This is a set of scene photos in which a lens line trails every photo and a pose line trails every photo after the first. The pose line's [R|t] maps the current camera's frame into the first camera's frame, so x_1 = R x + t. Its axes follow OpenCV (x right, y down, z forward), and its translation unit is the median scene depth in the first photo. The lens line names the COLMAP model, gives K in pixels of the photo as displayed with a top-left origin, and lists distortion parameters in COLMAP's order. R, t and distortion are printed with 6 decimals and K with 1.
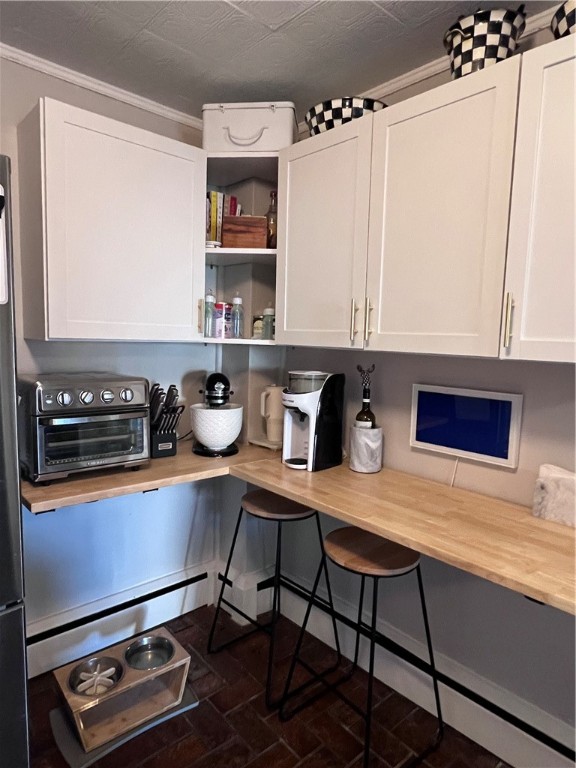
lens RADIAL K [[477.1, 0, 287.5], [0, 477.1, 384.3], [0, 0, 1]] dist [0.031904, 0.000067]
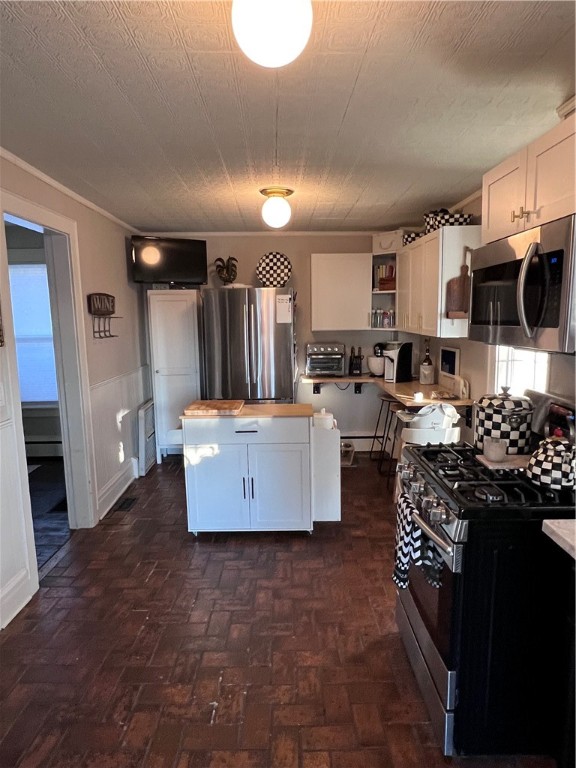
lens RADIAL K [[477.1, 0, 287.7], [0, 477.1, 382.9], [0, 0, 1]] dist [0.031904, 0.000067]
pose [[0.751633, 0.053584, -0.657402, 1.198664], [-0.032440, 0.998492, 0.044297, 0.094320], [0.658784, -0.011969, 0.752237, -1.198371]]
